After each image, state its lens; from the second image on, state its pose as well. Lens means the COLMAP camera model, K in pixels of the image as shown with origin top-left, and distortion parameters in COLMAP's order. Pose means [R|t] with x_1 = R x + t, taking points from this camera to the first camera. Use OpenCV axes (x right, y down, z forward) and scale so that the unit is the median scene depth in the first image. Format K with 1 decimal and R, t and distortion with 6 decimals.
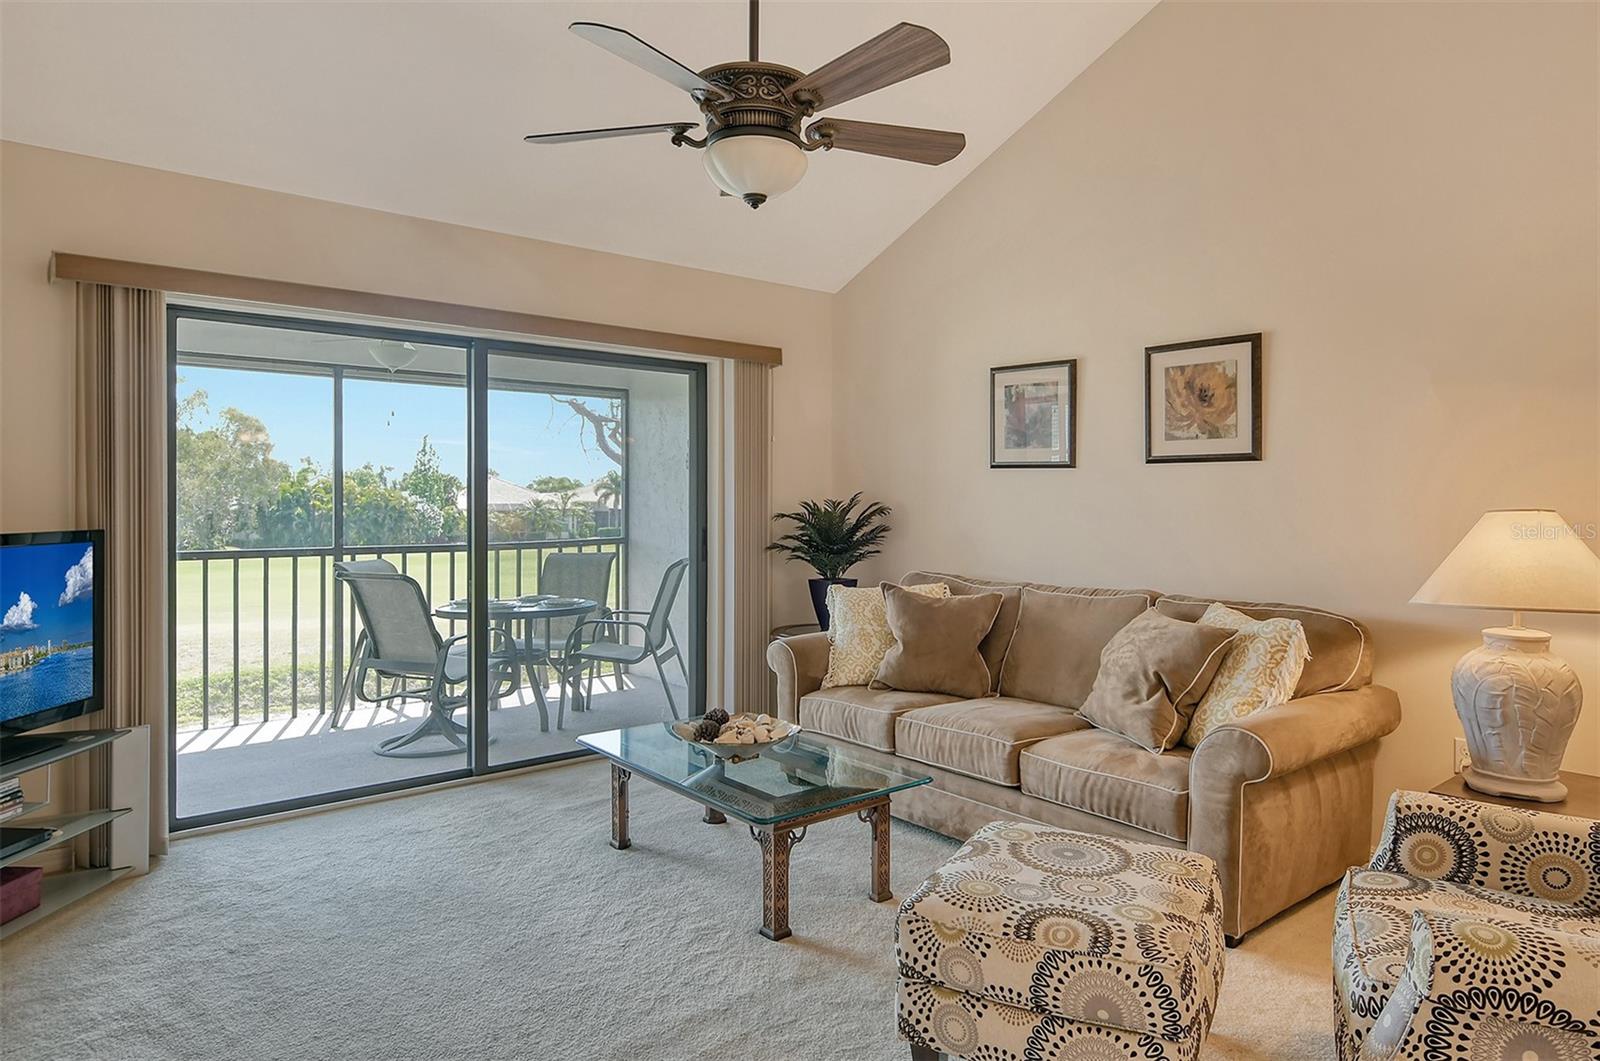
lens RADIAL K [[978.7, 0, 802.6], [0, 978.7, 514.4], [0, 0, 1]] dist [0.017962, 0.002558]
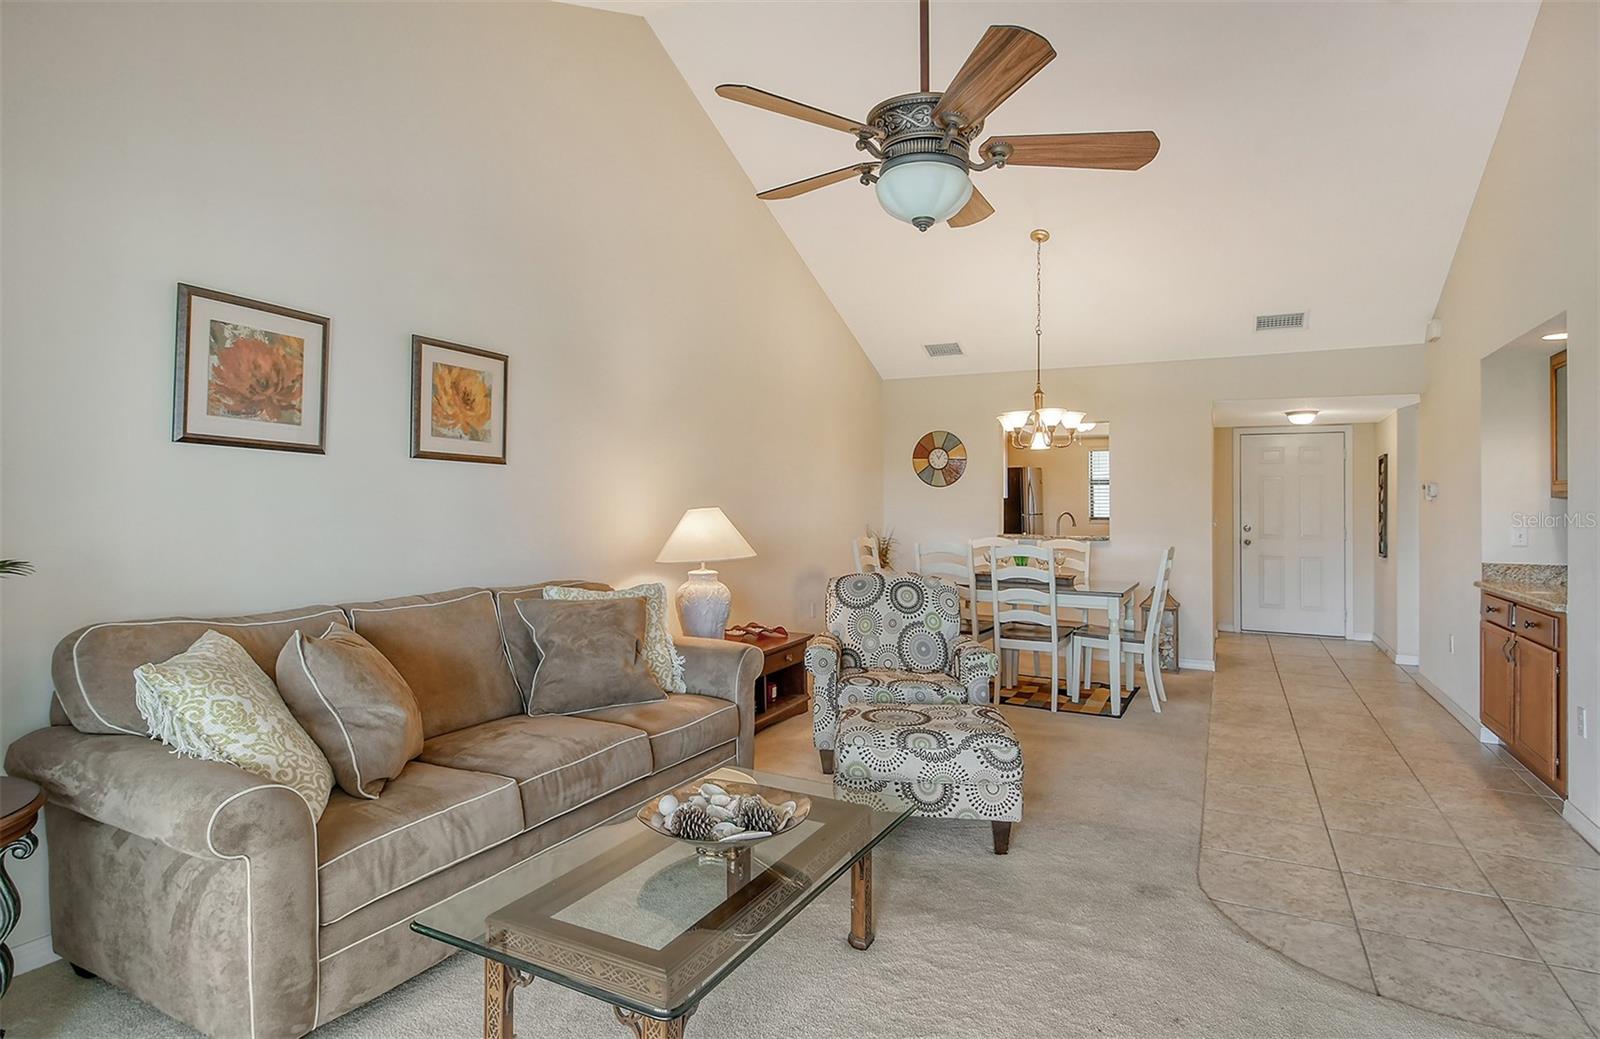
lens RADIAL K [[853.6, 0, 800.0], [0, 853.6, 519.5], [0, 0, 1]] dist [-0.000086, -0.000453]
pose [[-0.396516, -0.019455, 0.917822, -0.558046], [-0.001549, 0.999788, 0.020524, -0.010003], [-0.918027, 0.006717, -0.396462, 0.994770]]
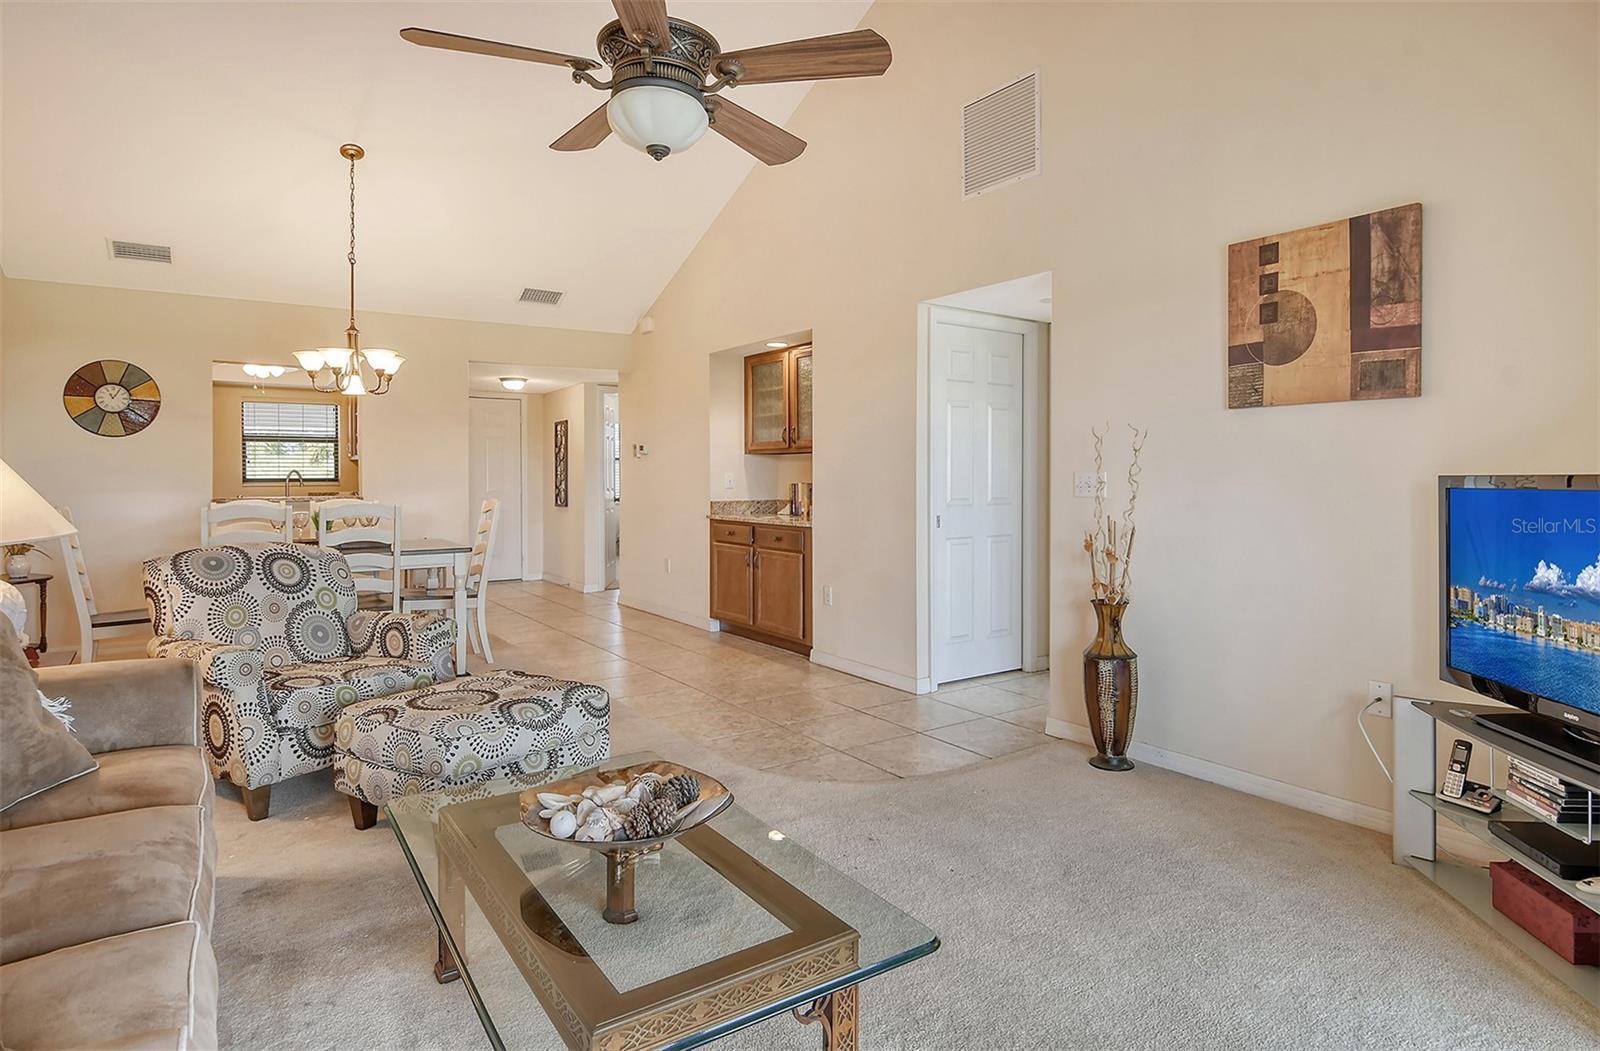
lens RADIAL K [[859.7, 0, 812.0], [0, 859.7, 484.8], [0, 0, 1]] dist [-0.001625, -0.000867]
pose [[-0.997085, 0.001867, 0.076282, -0.177496], [0.003413, 0.999791, 0.020135, 0.009759], [-0.076229, 0.020337, -0.996883, 1.264360]]
